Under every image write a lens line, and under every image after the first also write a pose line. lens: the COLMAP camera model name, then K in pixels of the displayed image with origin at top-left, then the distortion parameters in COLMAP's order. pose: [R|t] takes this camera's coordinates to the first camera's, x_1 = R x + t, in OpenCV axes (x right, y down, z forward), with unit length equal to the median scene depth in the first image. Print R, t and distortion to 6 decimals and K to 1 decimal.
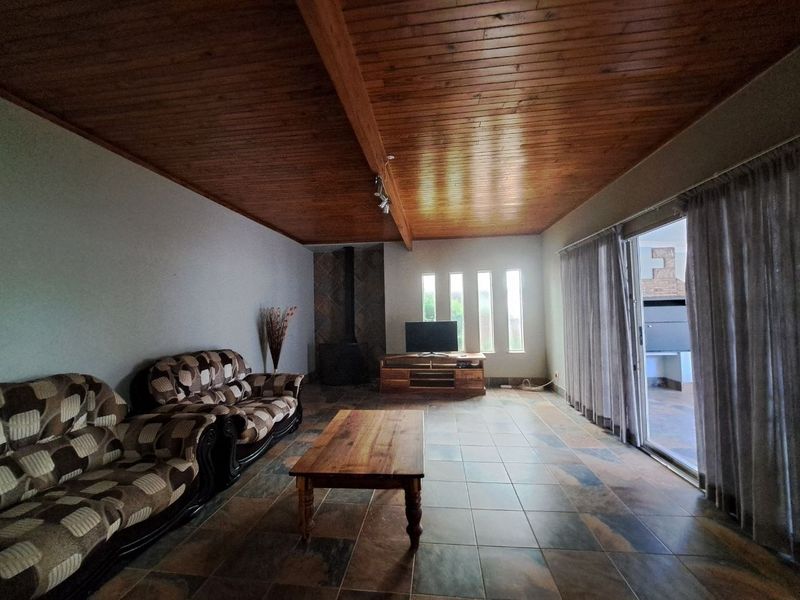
lens RADIAL K [[317.5, 0, 396.4], [0, 317.5, 300.5], [0, 0, 1]] dist [-0.015133, 0.000053]
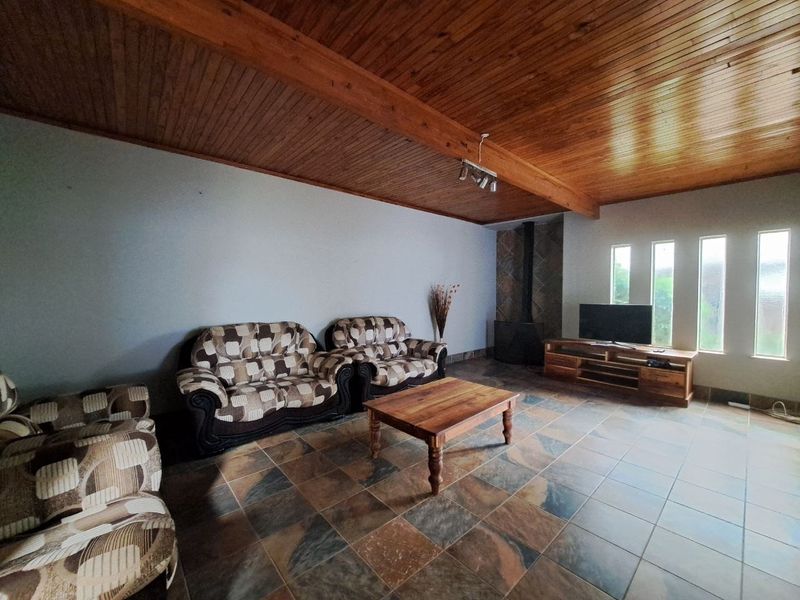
lens RADIAL K [[317.5, 0, 397.3], [0, 317.5, 299.4], [0, 0, 1]] dist [-0.015133, 0.000053]
pose [[0.746273, 0.040425, -0.664411, 0.397522], [0.005117, 0.997776, 0.066455, -0.005507], [0.665620, -0.052993, 0.744407, 0.046243]]
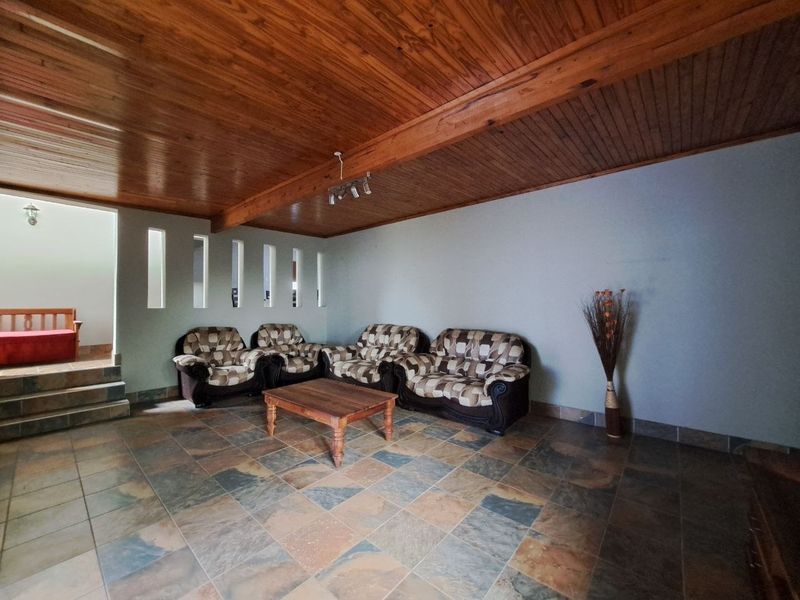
lens RADIAL K [[317.5, 0, 402.8], [0, 317.5, 301.5], [0, 0, 1]] dist [-0.015133, 0.000053]
pose [[-0.548487, 0.020602, -0.835905, 0.645276], [0.046627, 0.998895, -0.005975, 0.039619], [0.834858, -0.042253, -0.548841, 1.504608]]
